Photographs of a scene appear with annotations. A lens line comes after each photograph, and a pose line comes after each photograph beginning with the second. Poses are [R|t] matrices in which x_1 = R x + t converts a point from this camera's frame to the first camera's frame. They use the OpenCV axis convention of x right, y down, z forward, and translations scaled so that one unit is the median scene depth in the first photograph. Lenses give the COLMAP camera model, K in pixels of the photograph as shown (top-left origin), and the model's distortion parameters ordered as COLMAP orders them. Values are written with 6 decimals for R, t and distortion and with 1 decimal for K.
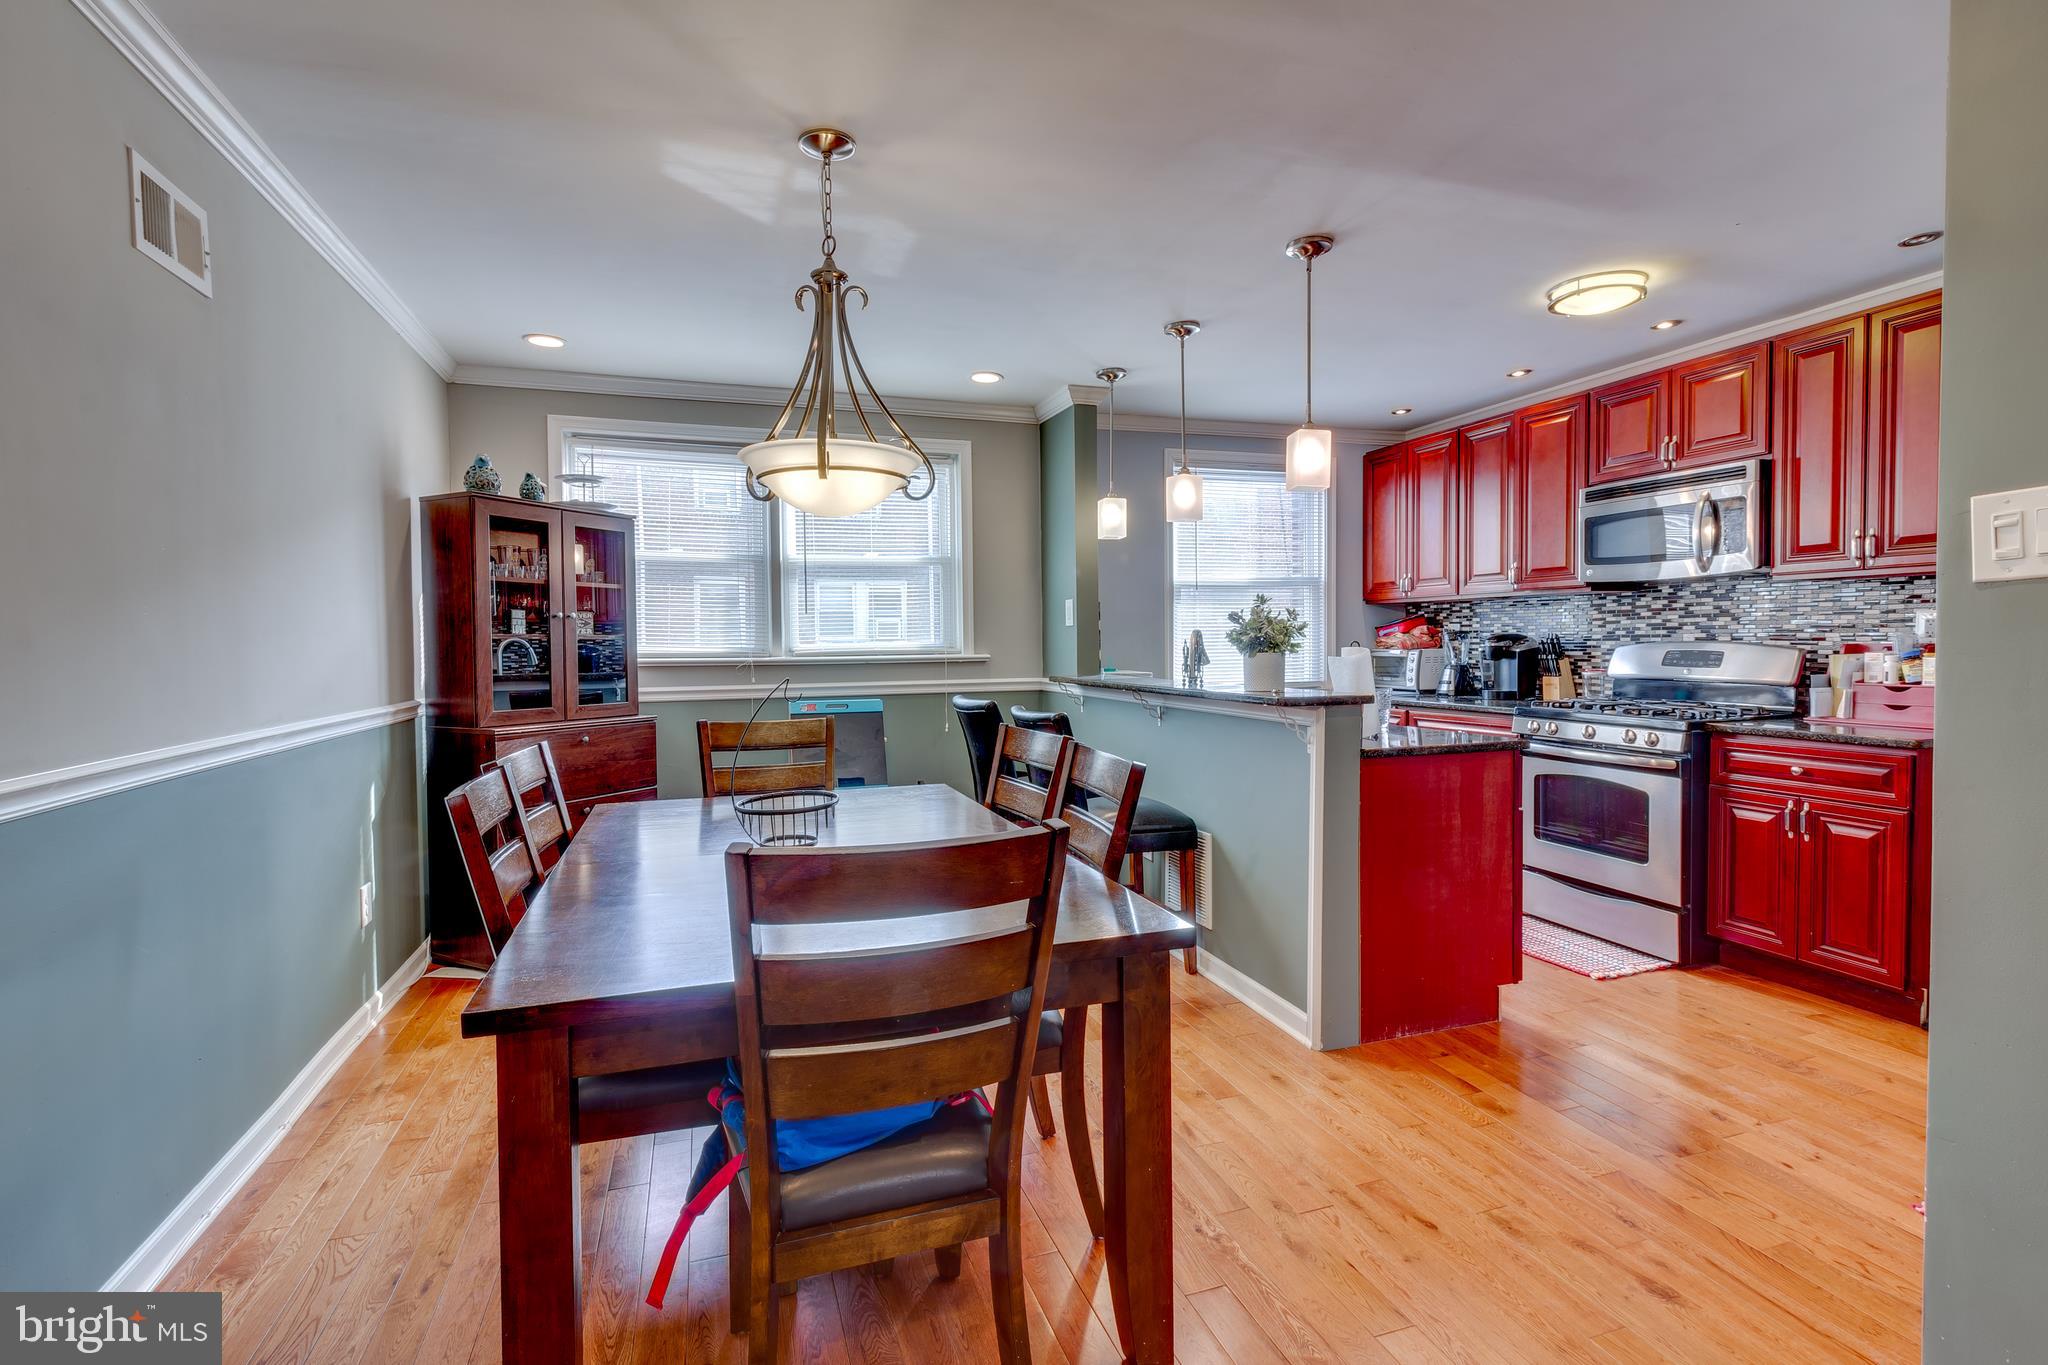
lens RADIAL K [[944.1, 0, 1020.3], [0, 944.1, 672.2], [0, 0, 1]] dist [0.006496, 0.000478]
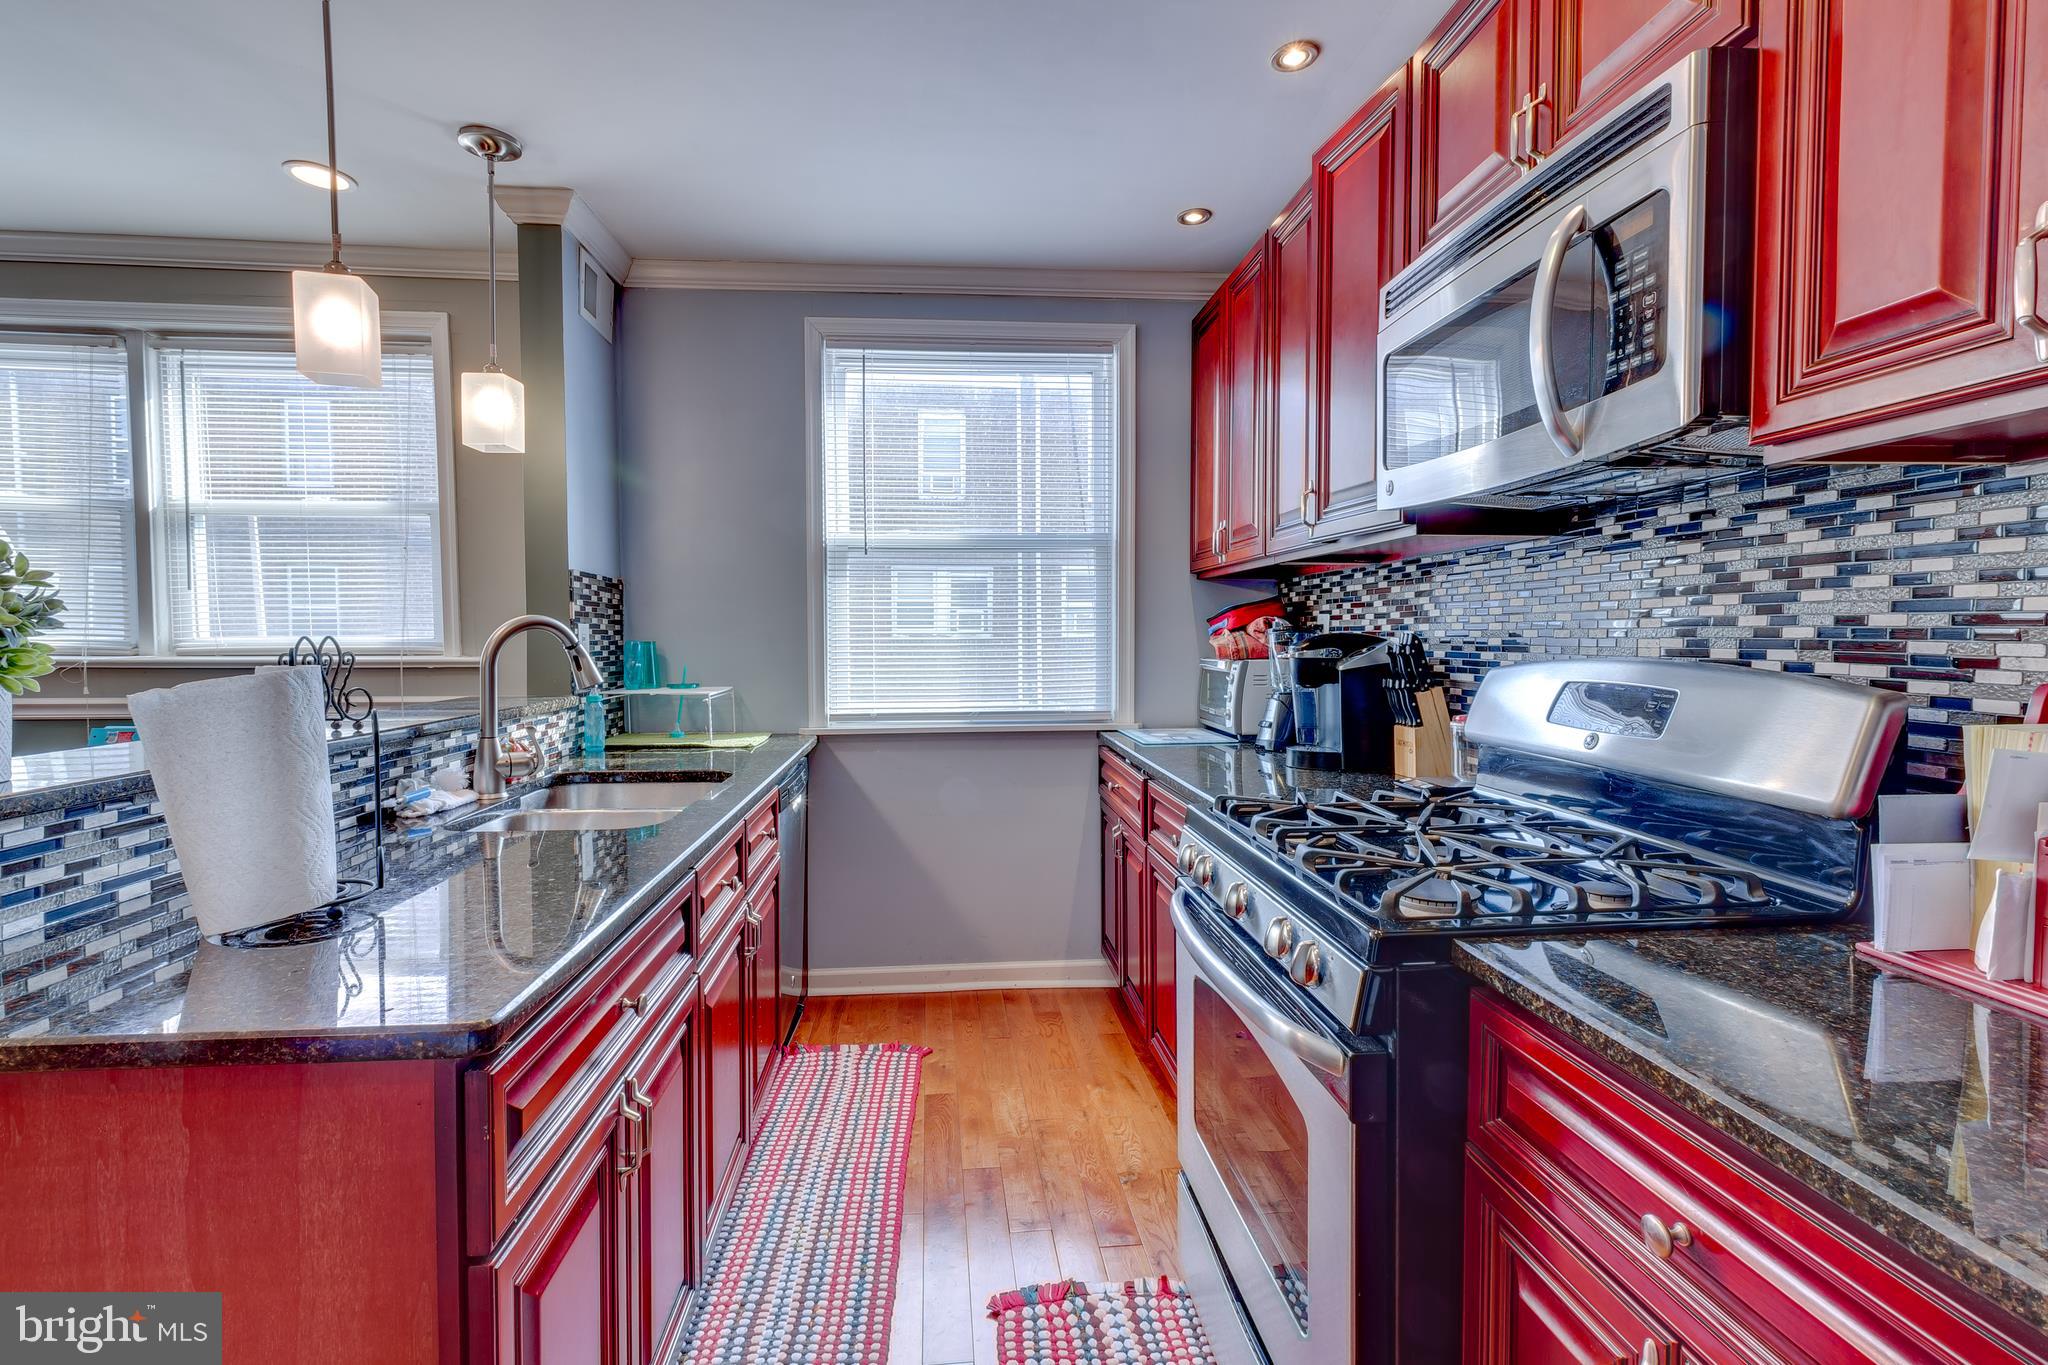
lens RADIAL K [[954.8, 0, 1017.2], [0, 954.8, 670.7], [0, 0, 1]] dist [0.001937, 0.000094]
pose [[0.971051, 0.020341, -0.238003, 0.557670], [-0.019071, 0.999789, 0.007640, -0.025973], [0.238108, -0.002880, 0.971234, 0.570273]]
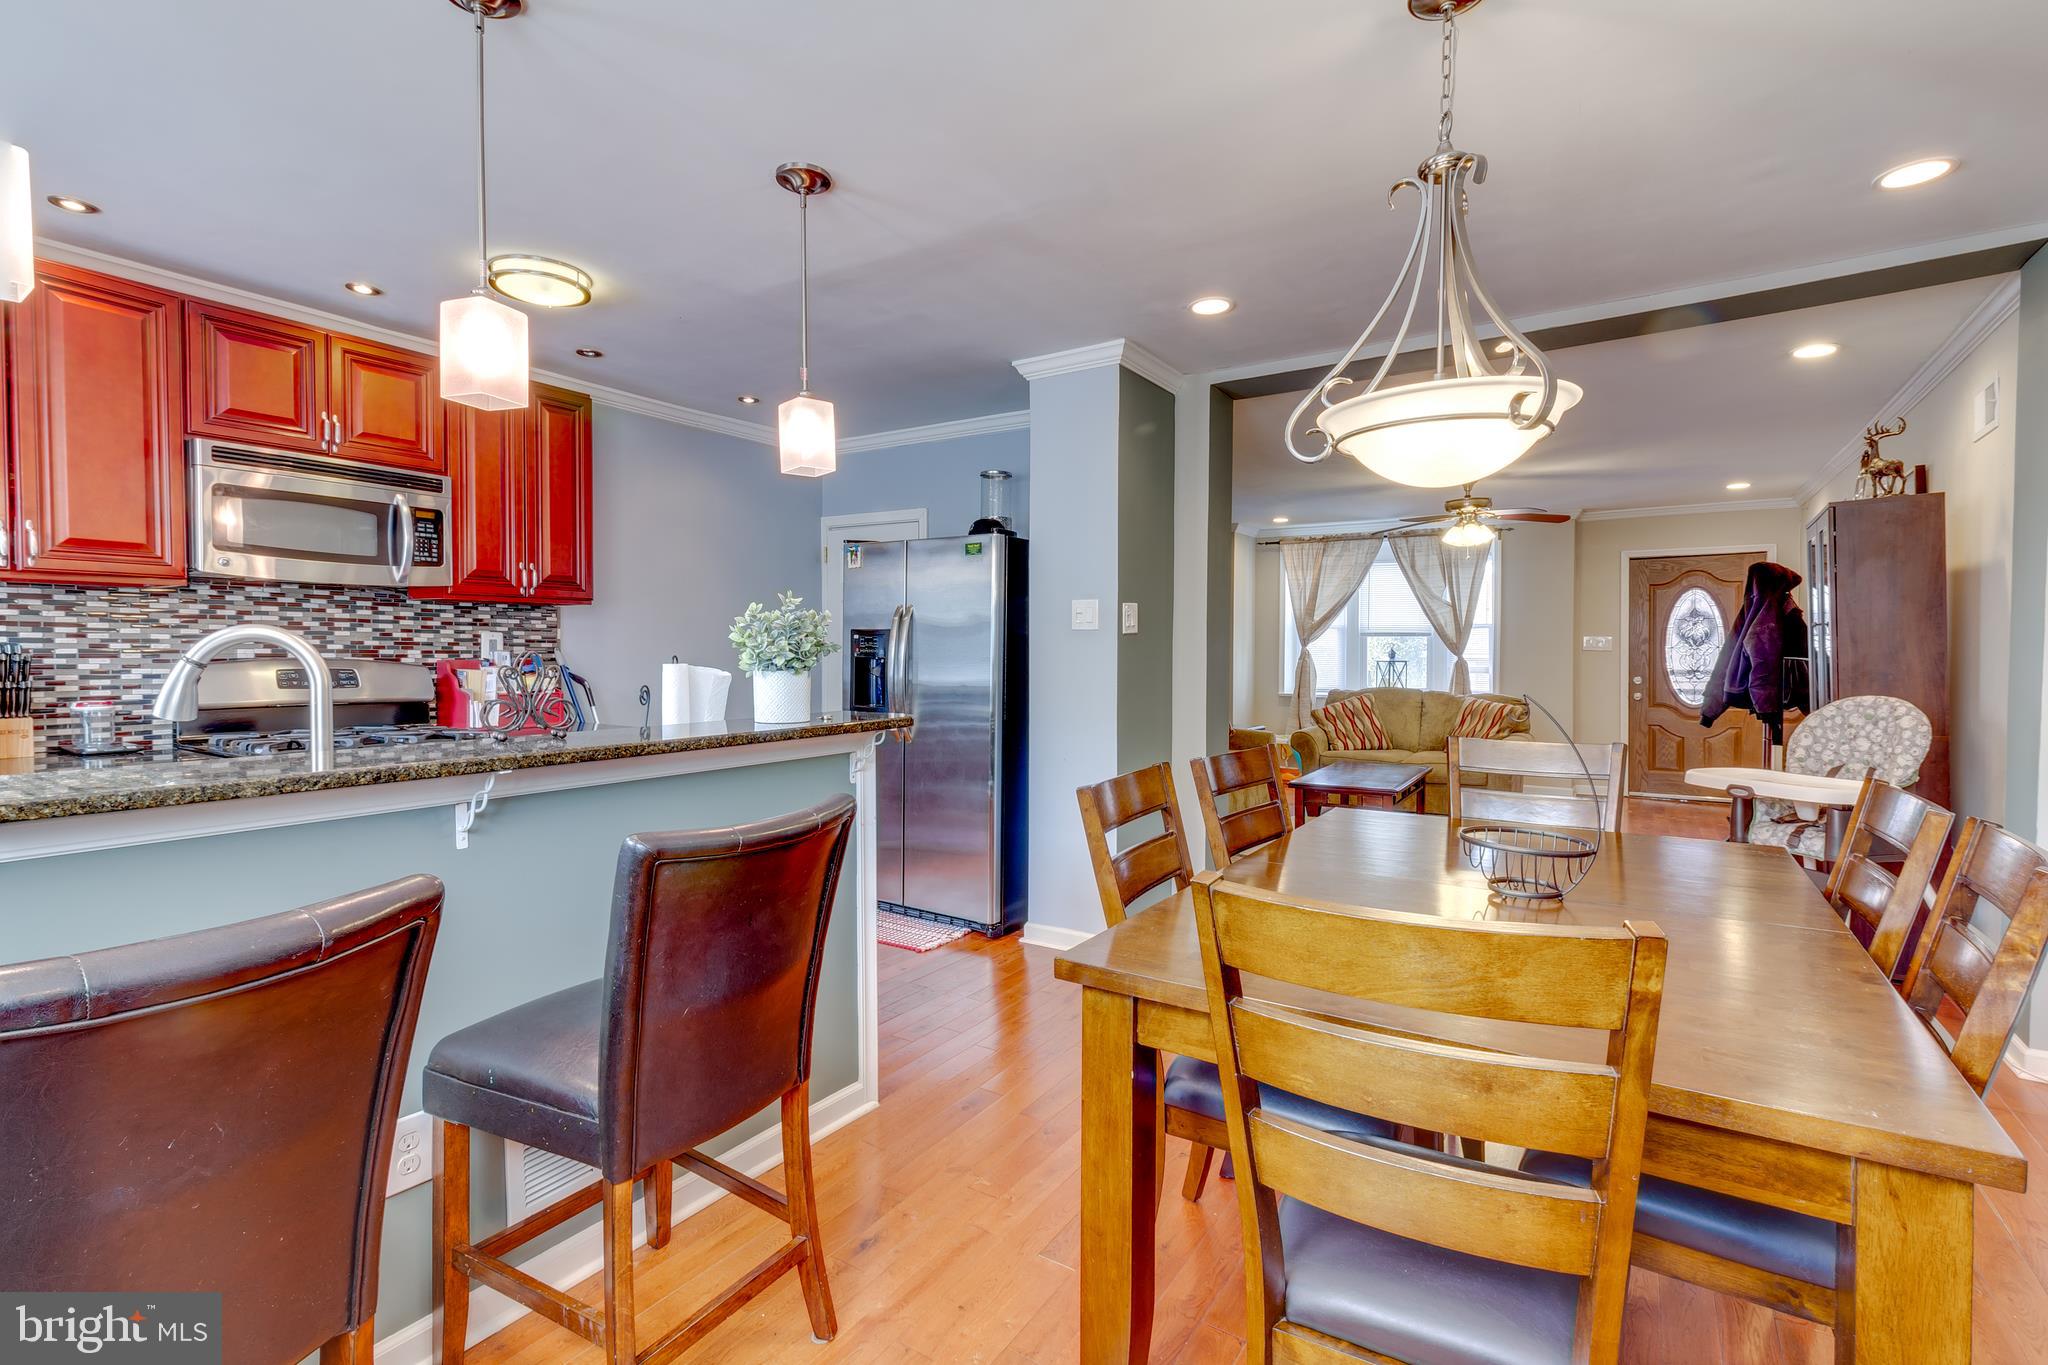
lens RADIAL K [[922.7, 0, 1026.8], [0, 922.7, 671.7], [0, 0, 1]] dist [0.001179, 0.000050]
pose [[-0.614341, -0.006373, 0.789015, -0.326764], [0.032454, 0.998917, 0.033337, -0.026393], [-0.788373, 0.046087, -0.613468, 0.975890]]
